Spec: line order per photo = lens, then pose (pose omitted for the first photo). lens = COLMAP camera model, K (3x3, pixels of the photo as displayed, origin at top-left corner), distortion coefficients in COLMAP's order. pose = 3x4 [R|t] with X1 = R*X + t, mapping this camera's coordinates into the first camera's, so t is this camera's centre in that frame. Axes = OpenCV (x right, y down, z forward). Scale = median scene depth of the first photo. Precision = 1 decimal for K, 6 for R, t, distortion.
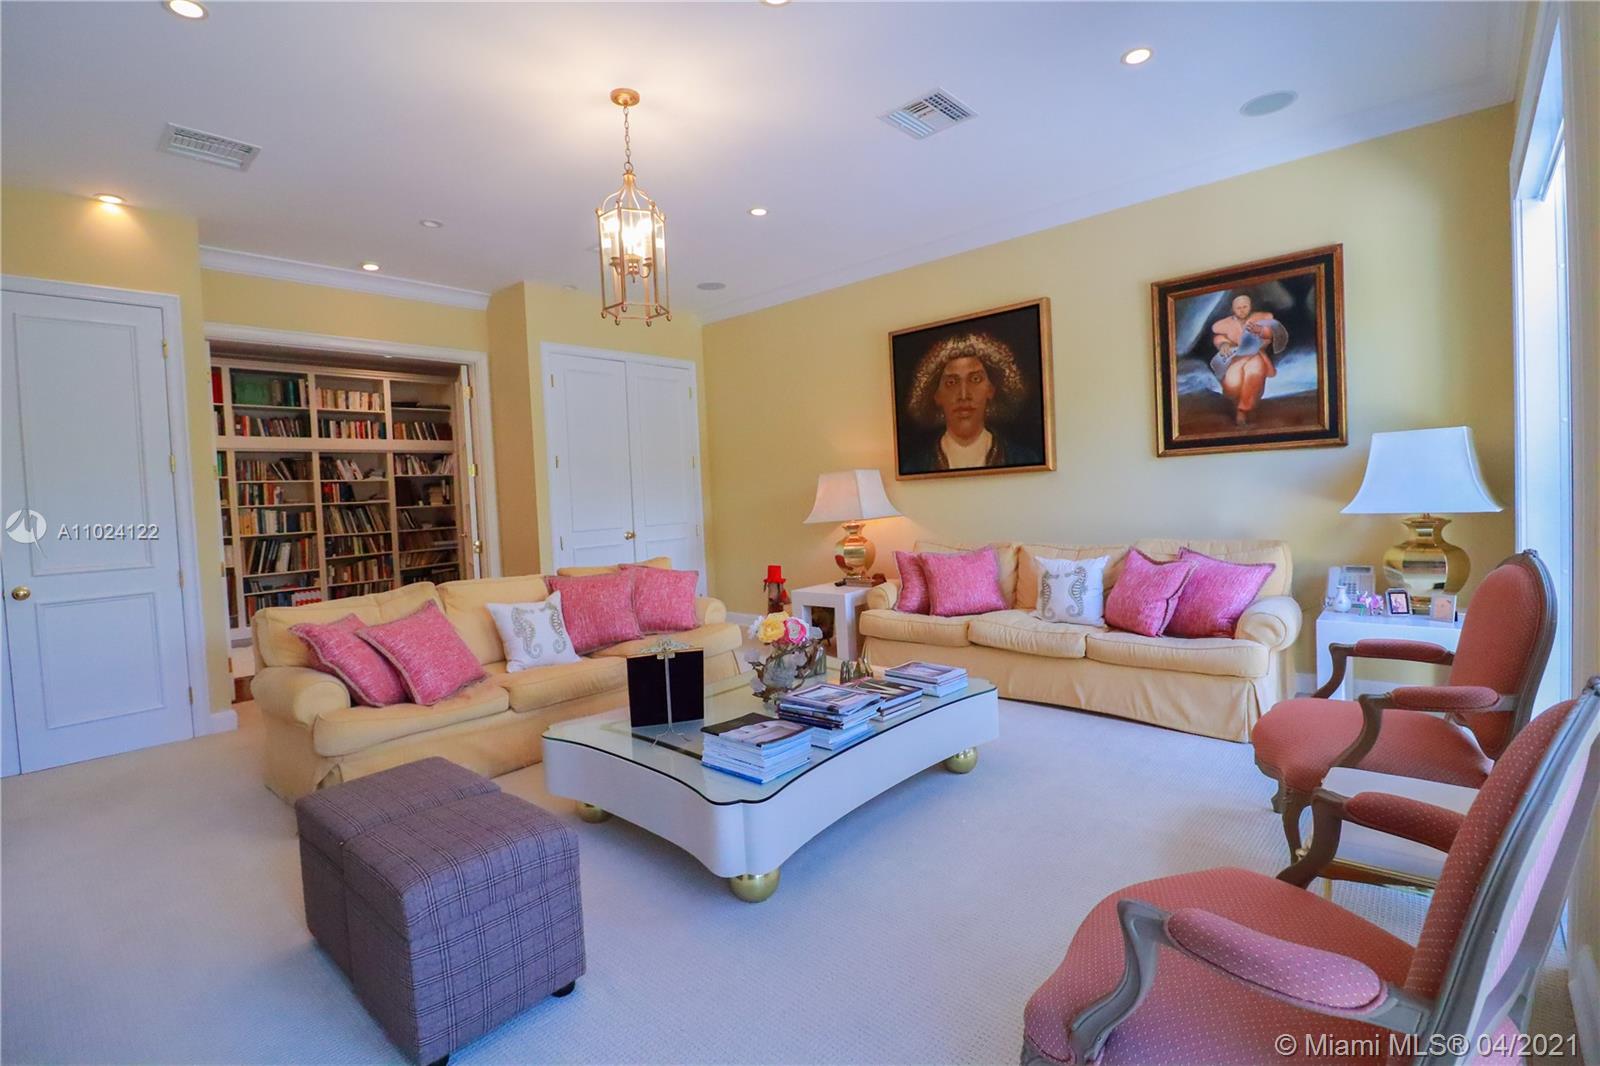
lens RADIAL K [[753.6, 0, 809.2], [0, 753.6, 520.6], [0, 0, 1]] dist [-0.001053, -0.011309]
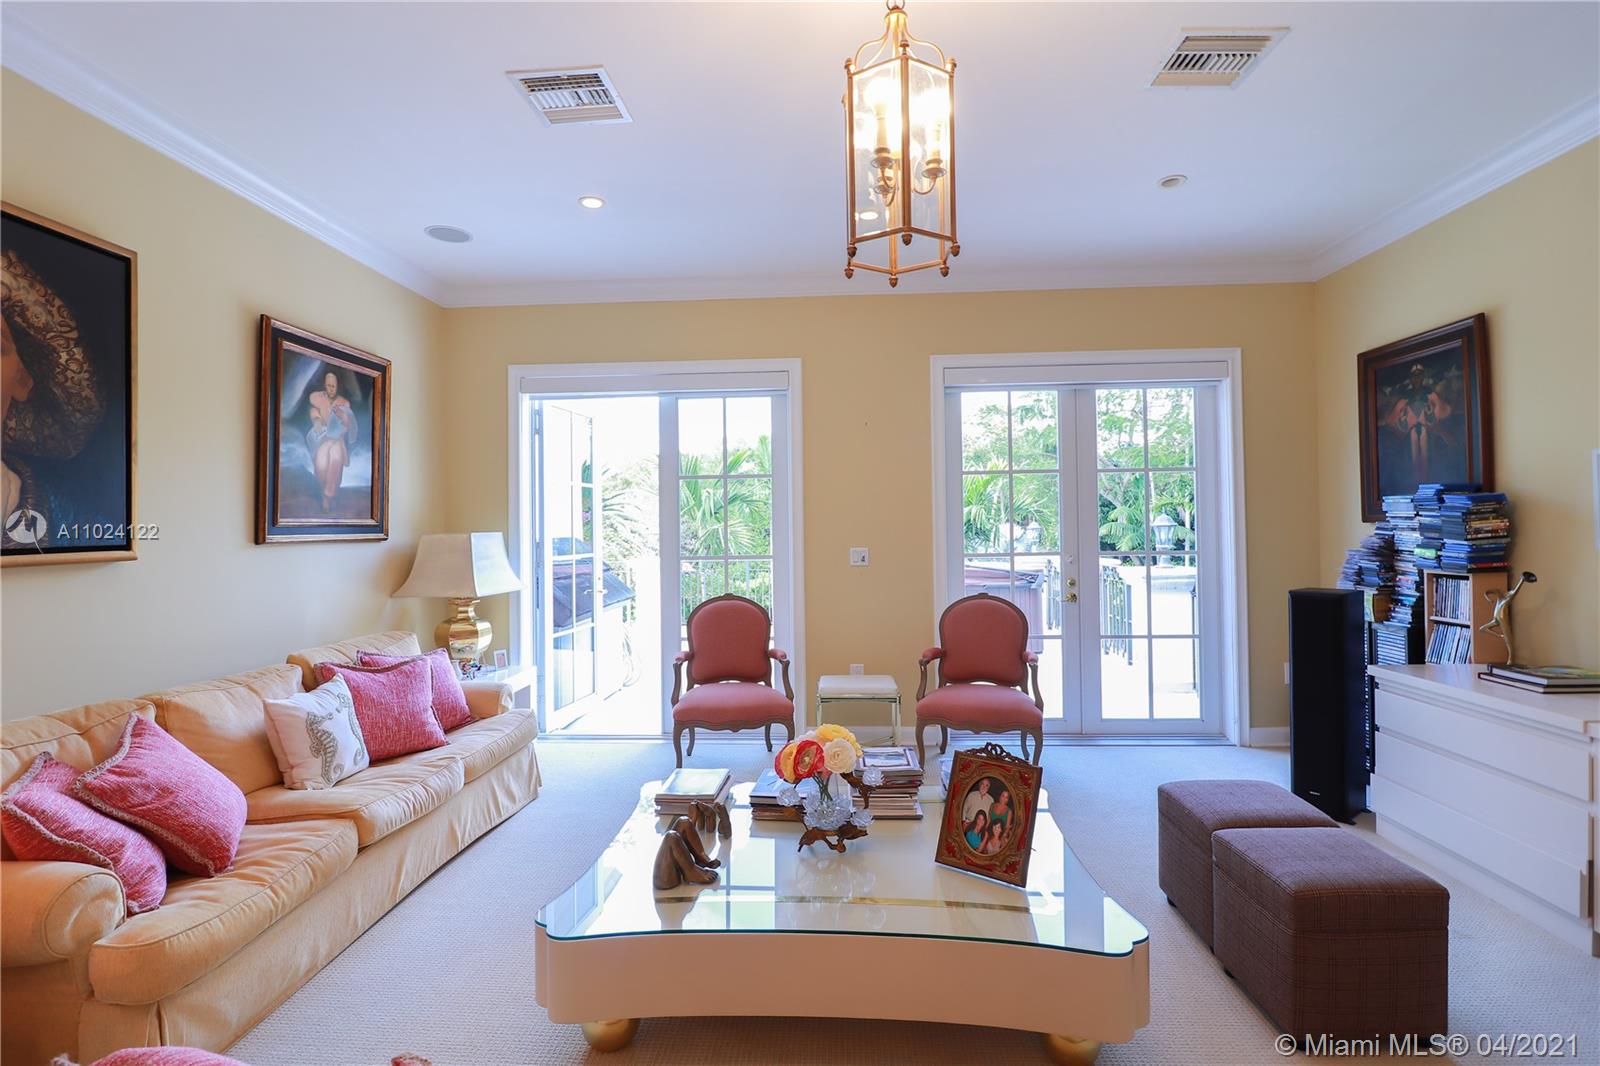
lens RADIAL K [[753.6, 0, 809.2], [0, 753.6, 520.6], [0, 0, 1]] dist [-0.001053, -0.011309]
pose [[-0.623455, 0.064253, 0.779215, -0.490538], [0.071664, 0.997118, -0.024882, -0.054569], [-0.778568, 0.040329, -0.626263, 1.124002]]
